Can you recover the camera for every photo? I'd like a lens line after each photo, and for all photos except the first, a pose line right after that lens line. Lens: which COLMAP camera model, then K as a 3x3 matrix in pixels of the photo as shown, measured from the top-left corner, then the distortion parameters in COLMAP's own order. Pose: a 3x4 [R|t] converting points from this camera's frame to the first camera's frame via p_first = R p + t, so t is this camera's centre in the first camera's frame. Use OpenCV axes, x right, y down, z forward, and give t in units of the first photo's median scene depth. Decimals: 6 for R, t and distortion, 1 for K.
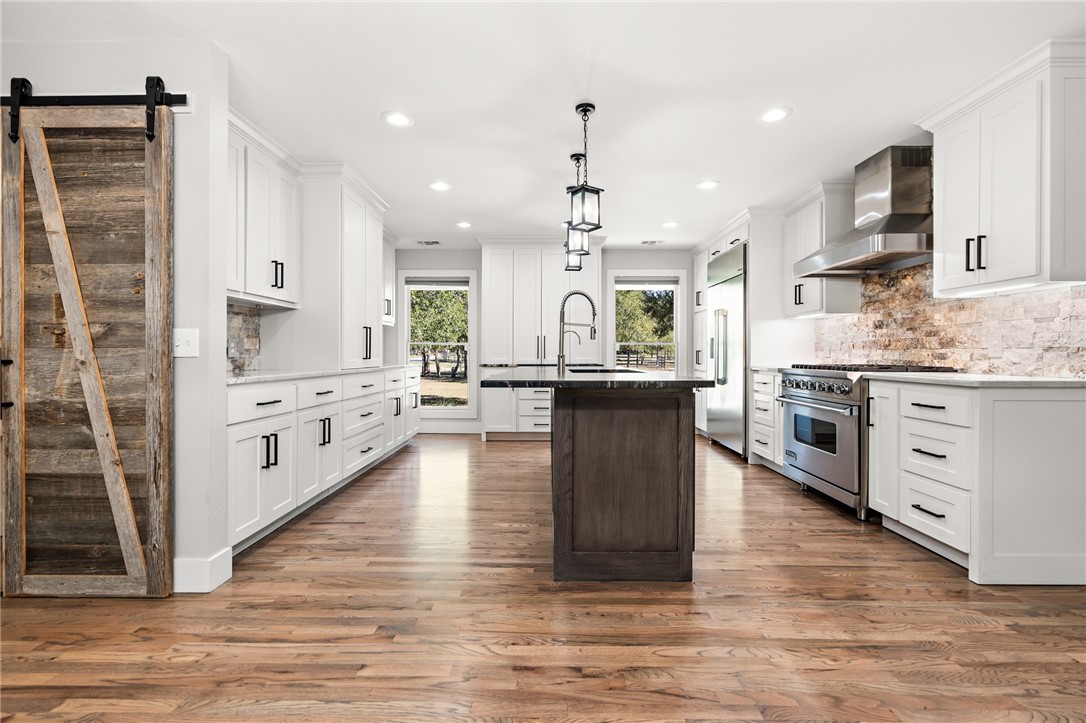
lens RADIAL K [[489.2, 0, 540.5], [0, 489.2, 355.2], [0, 0, 1]] dist [-0.002539, 0.001992]
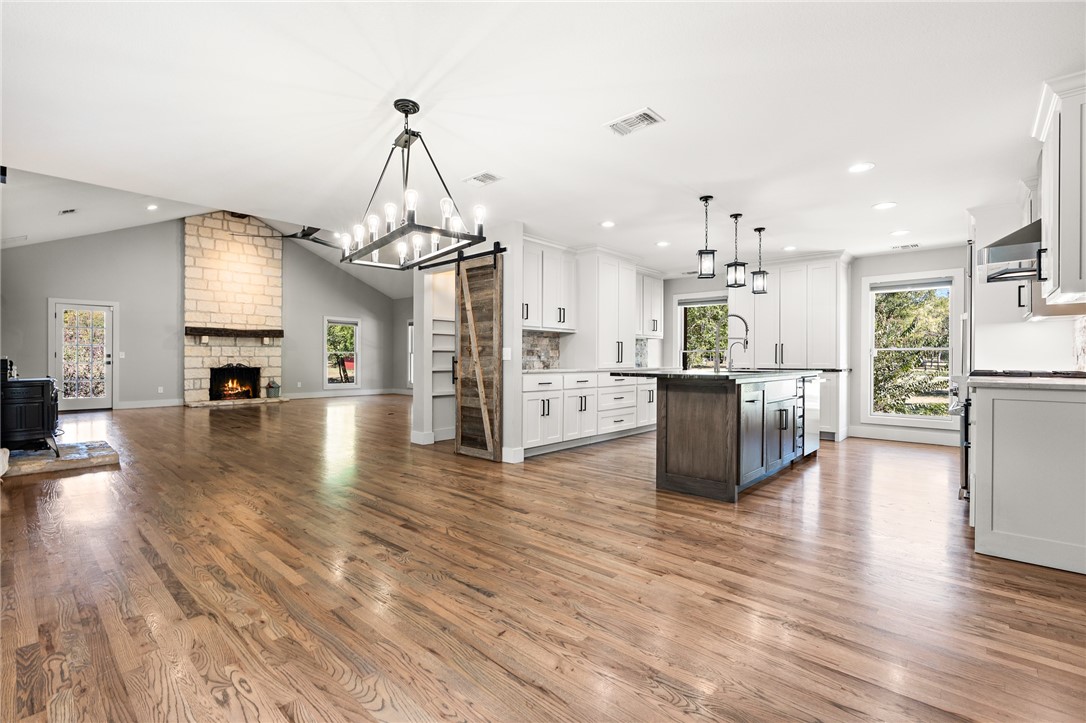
lens RADIAL K [[489.2, 0, 546.2], [0, 489.2, 360.9], [0, 0, 1]] dist [-0.002539, 0.001992]
pose [[0.757461, 0.003658, -0.652870, 0.930191], [-0.003512, 0.999993, 0.001528, 0.003084], [0.652871, 0.001135, 0.757469, -0.629040]]
